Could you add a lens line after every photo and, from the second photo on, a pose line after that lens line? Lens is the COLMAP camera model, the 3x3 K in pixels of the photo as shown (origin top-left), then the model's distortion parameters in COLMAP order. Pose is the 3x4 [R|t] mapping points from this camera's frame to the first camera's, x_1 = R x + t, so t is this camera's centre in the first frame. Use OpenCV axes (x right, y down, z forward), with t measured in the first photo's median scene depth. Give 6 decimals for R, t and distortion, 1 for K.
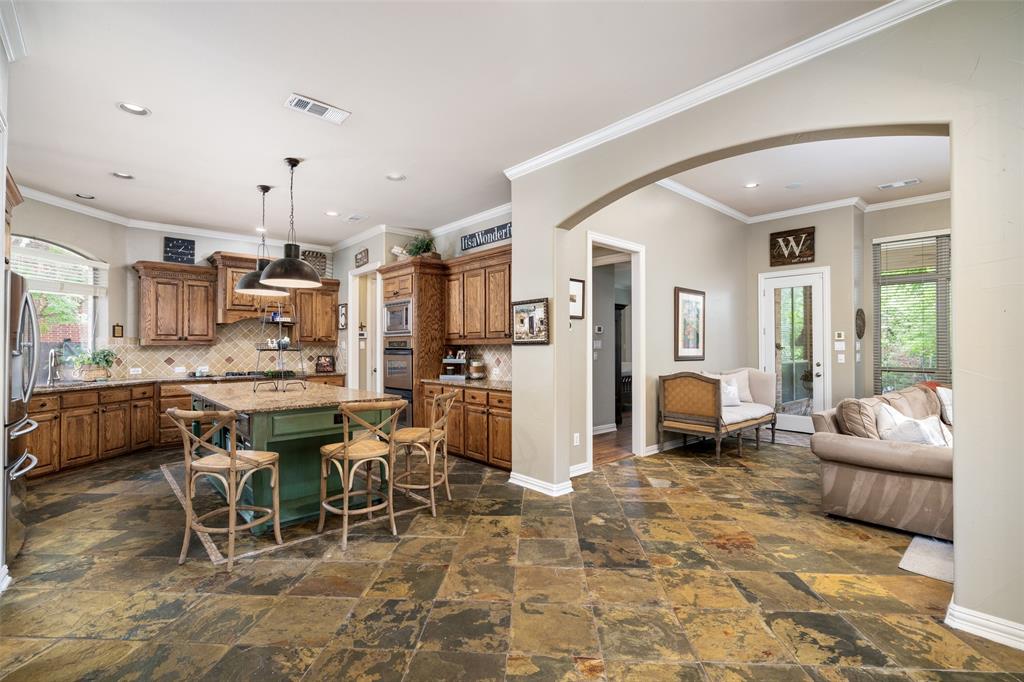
lens RADIAL K [[465.9, 0, 512.0], [0, 465.9, 344.4], [0, 0, 1]] dist [-0.007323, 0.000559]
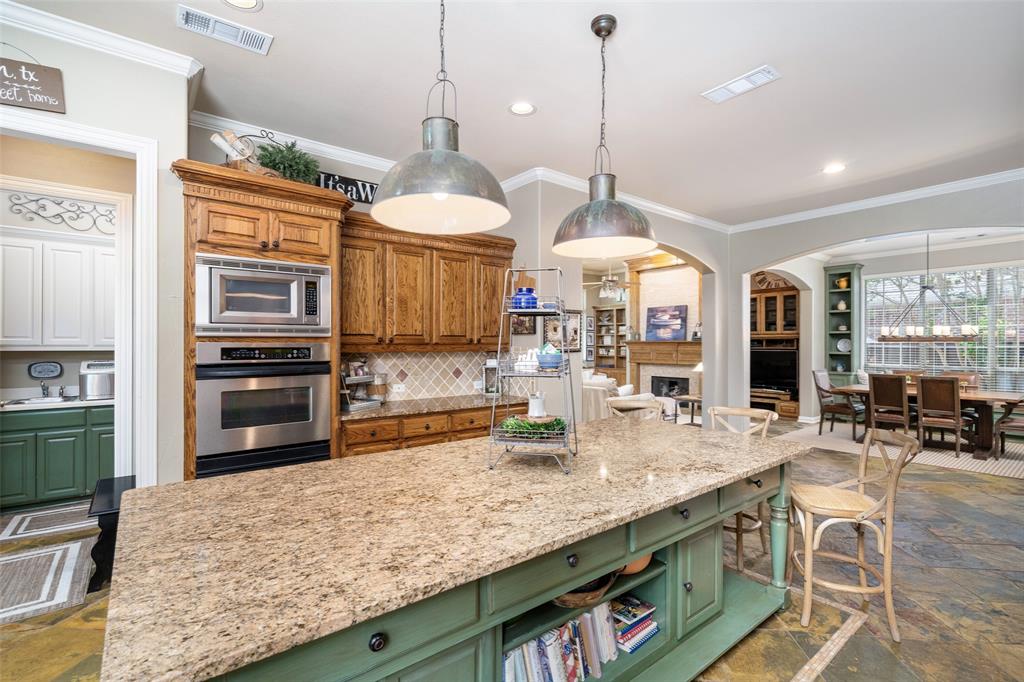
lens RADIAL K [[465.9, 0, 519.3], [0, 465.9, 341.1], [0, 0, 1]] dist [-0.007323, 0.000559]
pose [[0.052966, 0.008126, 0.998563, -0.677001], [-0.002805, 0.999964, -0.007989, -0.010302], [-0.998592, -0.002378, 0.052987, 0.706051]]
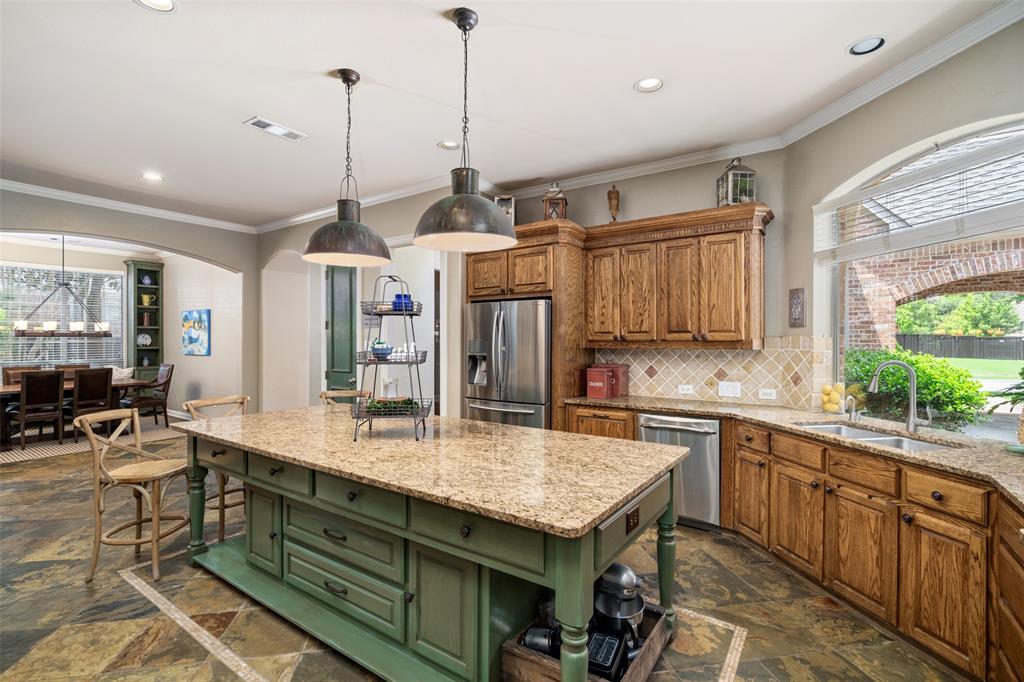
lens RADIAL K [[465.9, 0, 514.2], [0, 465.9, 343.8], [0, 0, 1]] dist [-0.007323, 0.000559]
pose [[-0.973243, 0.000186, -0.229779, -0.363728], [-0.000516, 0.999995, 0.002996, -0.008260], [0.229779, 0.003035, -0.973238, 1.120357]]
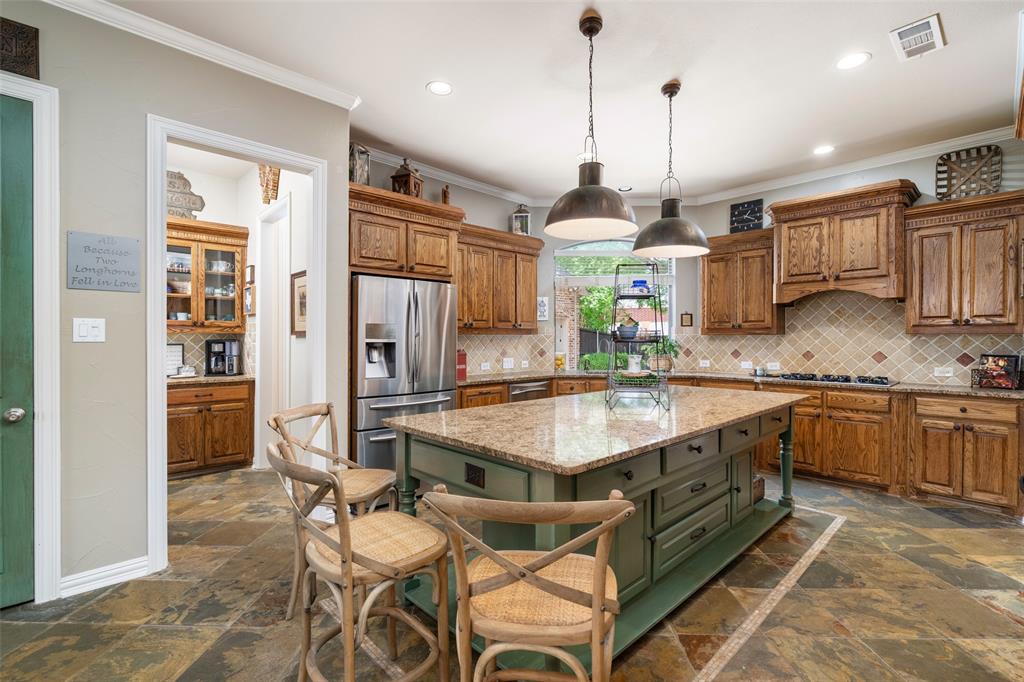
lens RADIAL K [[465.9, 0, 515.0], [0, 465.9, 341.9], [0, 0, 1]] dist [-0.007323, 0.000559]
pose [[0.029177, 0.009653, -0.999528, 0.079657], [0.003418, 0.999947, 0.009757, 0.005292], [0.999568, -0.003701, 0.029142, 0.585061]]
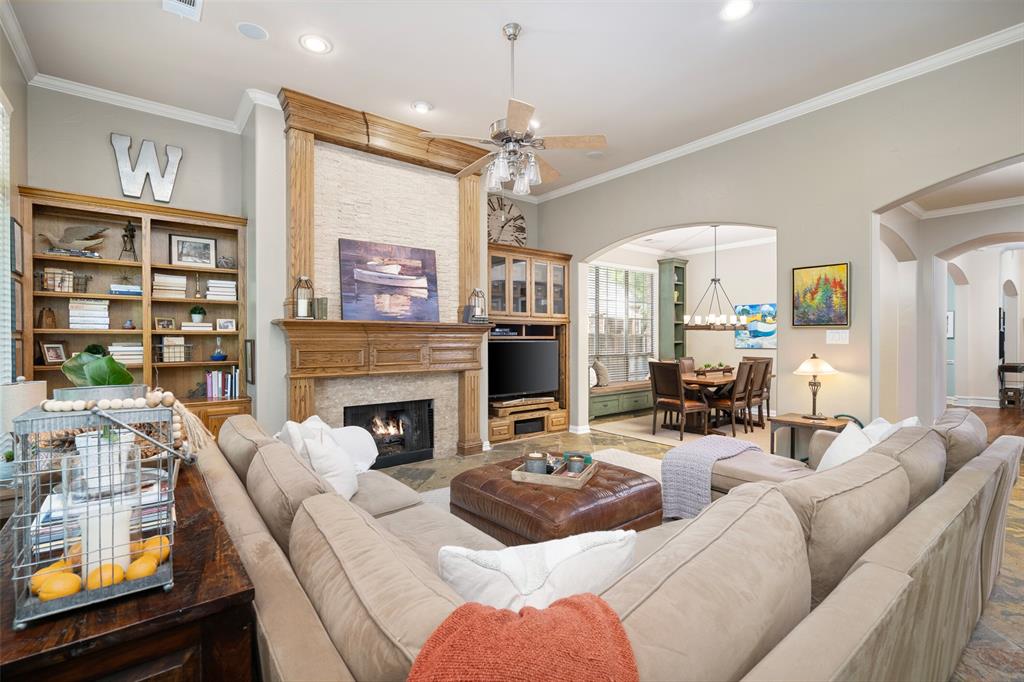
lens RADIAL K [[465.9, 0, 509.8], [0, 465.9, 344.3], [0, 0, 1]] dist [-0.007323, 0.000559]
pose [[-0.998475, 0.004693, 0.055006, 0.805162], [0.004869, 0.999983, 0.003058, 0.007724], [-0.054991, 0.003322, -0.998481, 1.001377]]
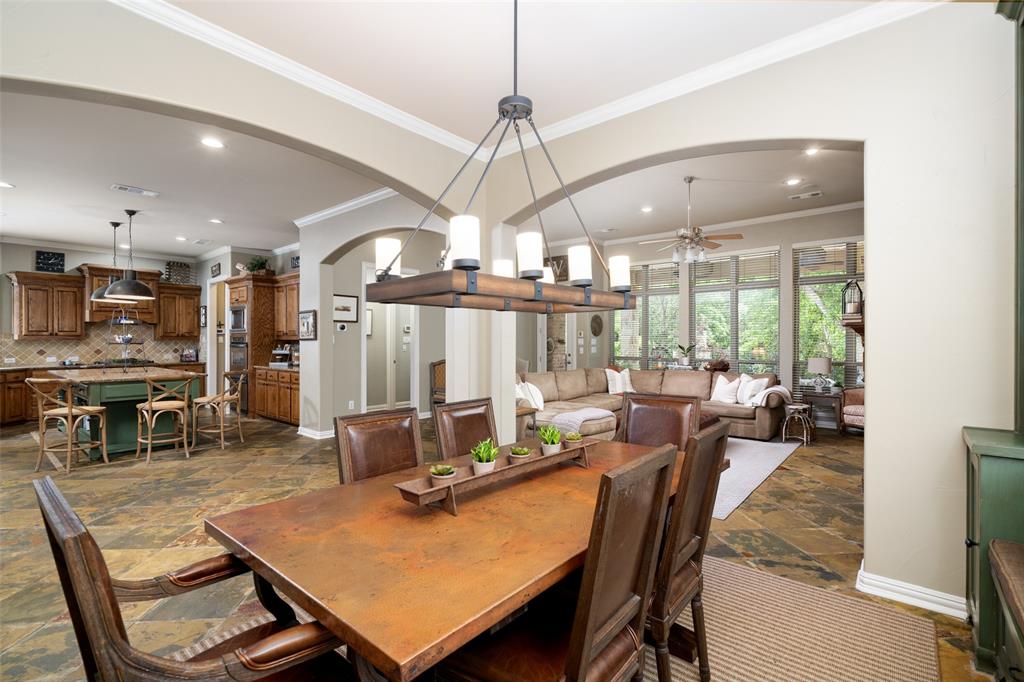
lens RADIAL K [[465.9, 0, 518.2], [0, 465.9, 343.8], [0, 0, 1]] dist [-0.007323, 0.000559]
pose [[0.989819, 0.002512, 0.142308, 0.333995], [-0.004016, 0.999939, 0.010286, -0.004396], [-0.142273, -0.010753, 0.989769, -0.387203]]
